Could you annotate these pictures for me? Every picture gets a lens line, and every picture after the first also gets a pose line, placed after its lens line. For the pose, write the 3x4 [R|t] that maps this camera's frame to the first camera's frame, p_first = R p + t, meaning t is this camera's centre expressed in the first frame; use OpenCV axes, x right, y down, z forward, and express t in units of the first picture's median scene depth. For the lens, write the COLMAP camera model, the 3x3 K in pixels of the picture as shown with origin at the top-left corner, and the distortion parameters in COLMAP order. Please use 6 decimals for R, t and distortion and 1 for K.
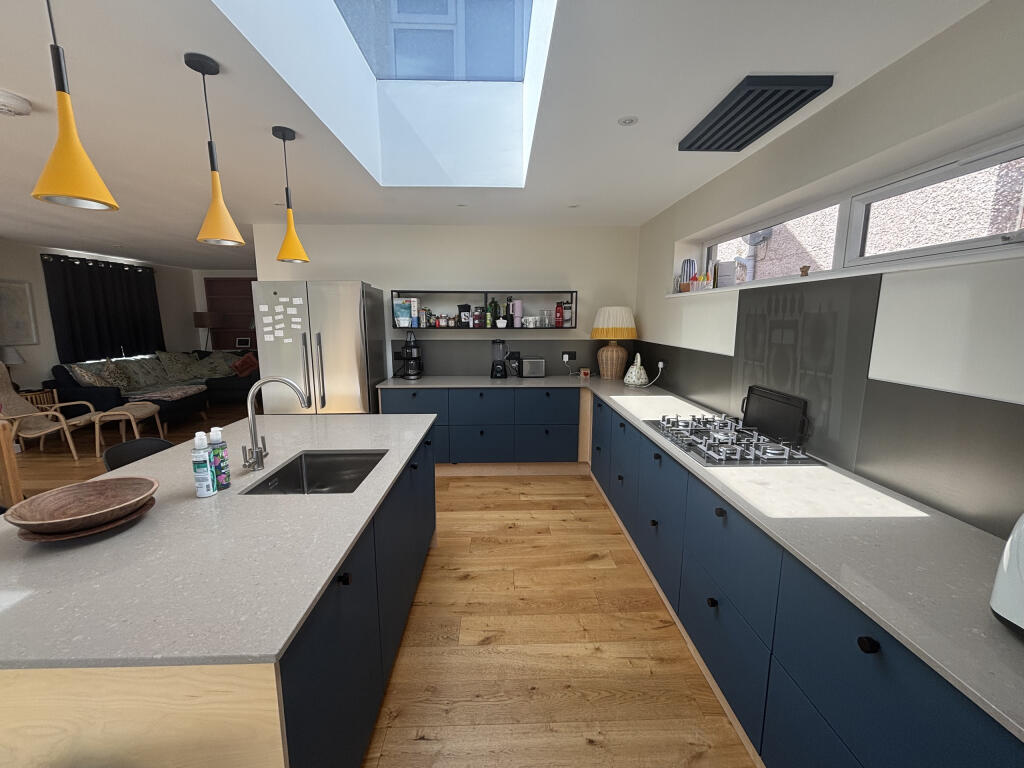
lens RADIAL K [[408.8, 0, 519.8], [0, 408.8, 380.8], [0, 0, 1]] dist [0.003870, -0.001320]
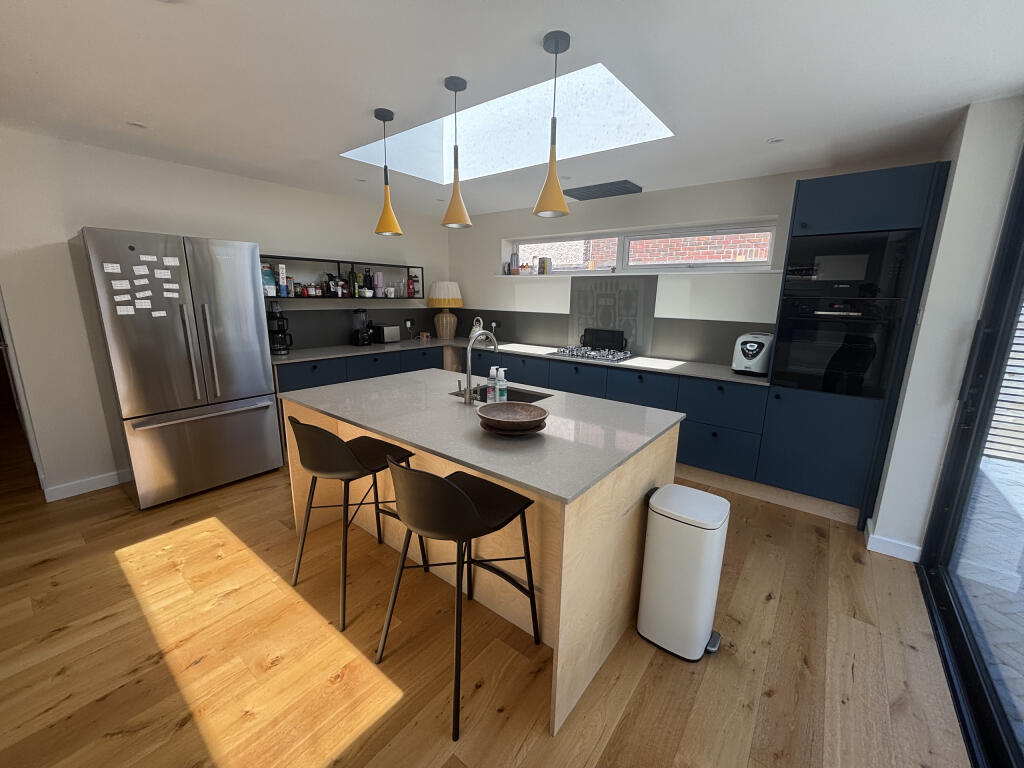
lens RADIAL K [[408.8, 0, 515.7], [0, 408.8, 388.5], [0, 0, 1]] dist [0.003870, -0.001320]
pose [[0.647401, -0.162261, 0.744677, -0.660287], [0.099903, 0.986711, 0.128146, 0.007229], [-0.755574, -0.008566, 0.655008, -0.000364]]
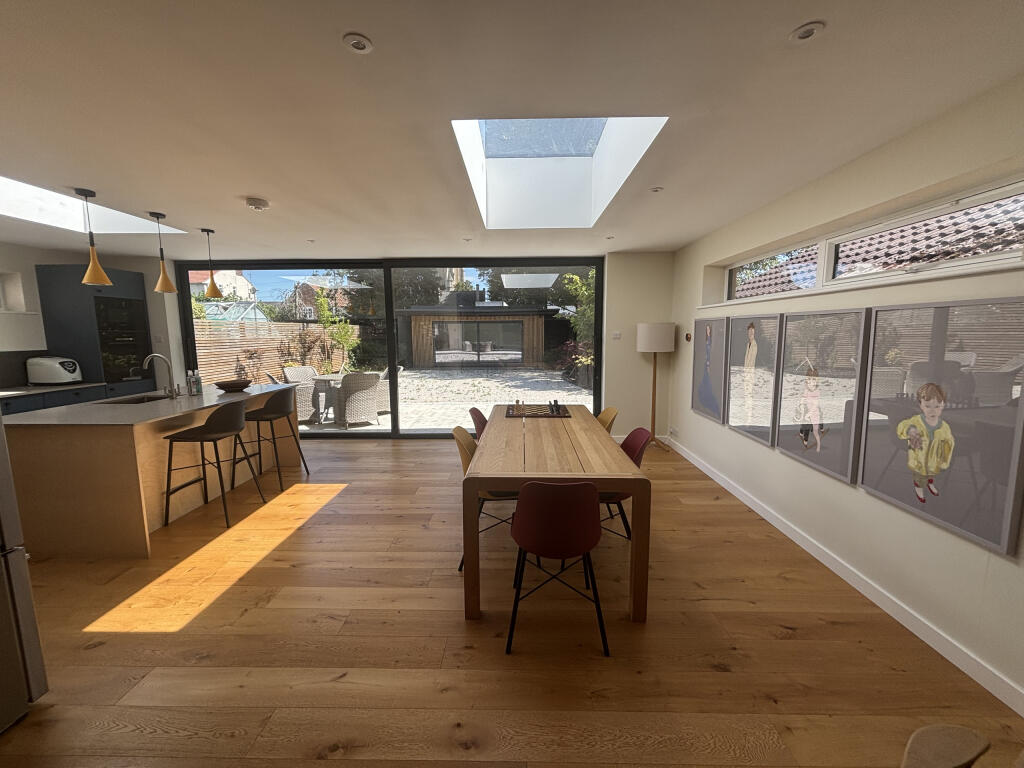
lens RADIAL K [[408.8, 0, 511.2], [0, 408.8, 383.1], [0, 0, 1]] dist [0.003870, -0.001320]
pose [[-0.997899, -0.001728, 0.064765, -1.088714], [0.016236, 0.961075, 0.275809, -0.176141], [-0.062721, 0.276281, -0.959028, 1.241830]]
